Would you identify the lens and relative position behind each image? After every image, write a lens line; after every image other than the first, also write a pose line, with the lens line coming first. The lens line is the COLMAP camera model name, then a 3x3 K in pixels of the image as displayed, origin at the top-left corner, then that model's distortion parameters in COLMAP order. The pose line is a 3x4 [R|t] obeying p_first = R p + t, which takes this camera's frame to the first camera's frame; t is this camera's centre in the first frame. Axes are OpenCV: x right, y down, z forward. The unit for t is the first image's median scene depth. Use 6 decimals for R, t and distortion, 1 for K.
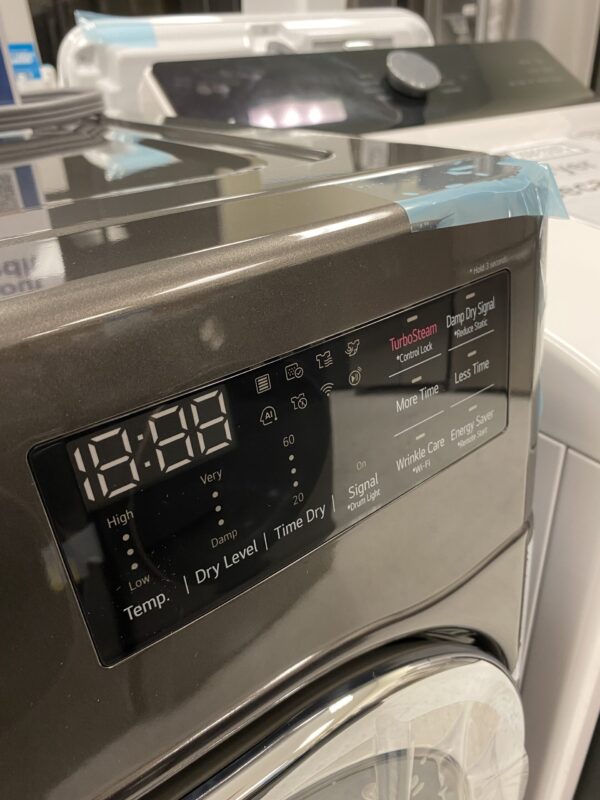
lens RADIAL K [[615.7, 0, 296.4], [0, 615.7, 411.6], [0, 0, 1]] dist [0.001240, -0.003570]
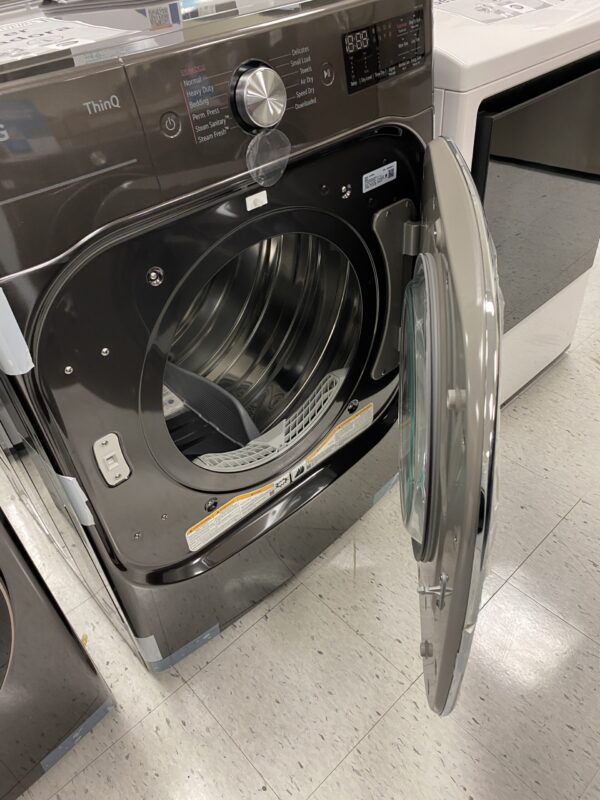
lens RADIAL K [[606.1, 0, 296.4], [0, 606.1, 396.1], [0, 0, 1]] dist [0.013369, -0.008207]
pose [[0.984962, -0.123006, 0.121322, -1.196175], [0.102599, 0.981427, 0.162093, 1.453952], [-0.139007, -0.147208, 0.979289, -2.968490]]
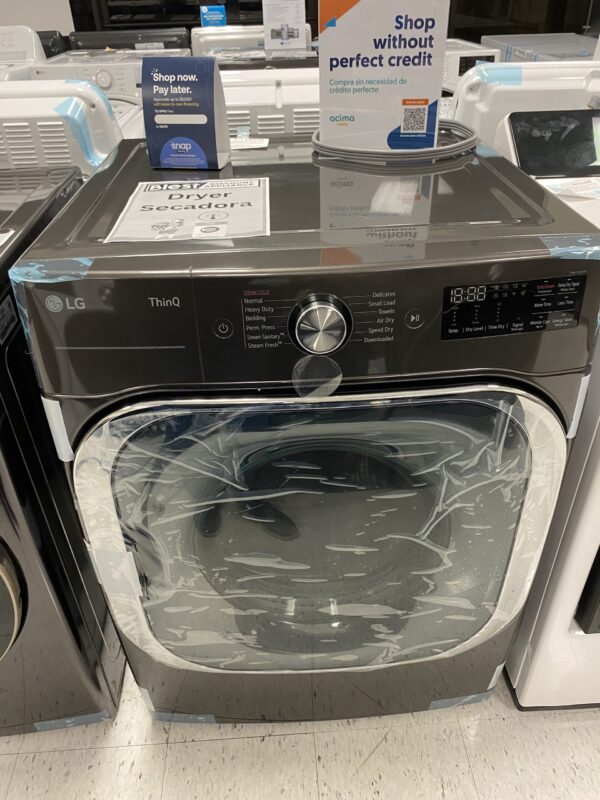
lens RADIAL K [[606.1, 0, 296.4], [0, 606.1, 396.1], [0, 0, 1]] dist [0.013369, -0.008207]
pose [[0.870997, 0.306457, -0.383990, 0.461996], [-0.268549, 0.951481, 0.150218, 0.324603], [0.411394, -0.027719, 0.911036, -2.694945]]
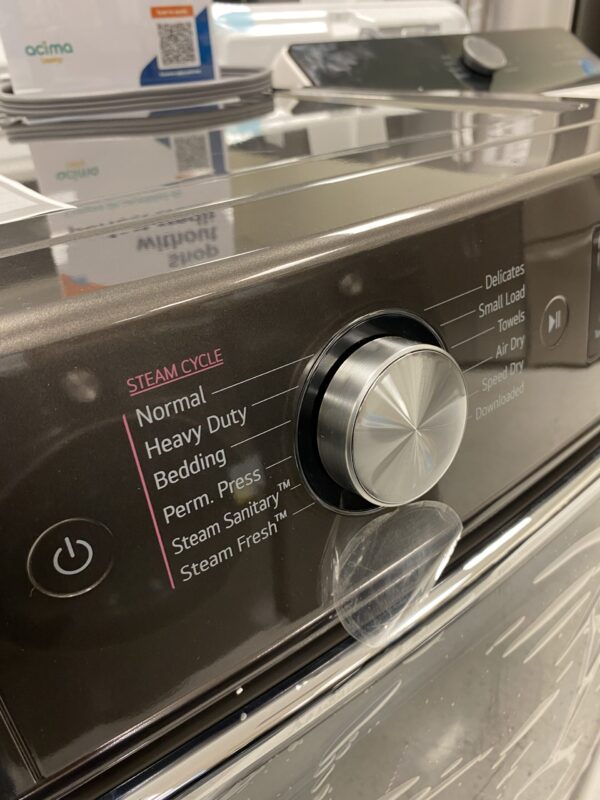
lens RADIAL K [[606.1, 0, 296.4], [0, 606.1, 396.1], [0, 0, 1]] dist [0.013369, -0.008207]
pose [[0.996712, -0.036496, 0.072343, -1.038856], [0.036495, 0.999333, 0.001331, 0.380391], [-0.072343, 0.001314, 0.997379, -0.626342]]
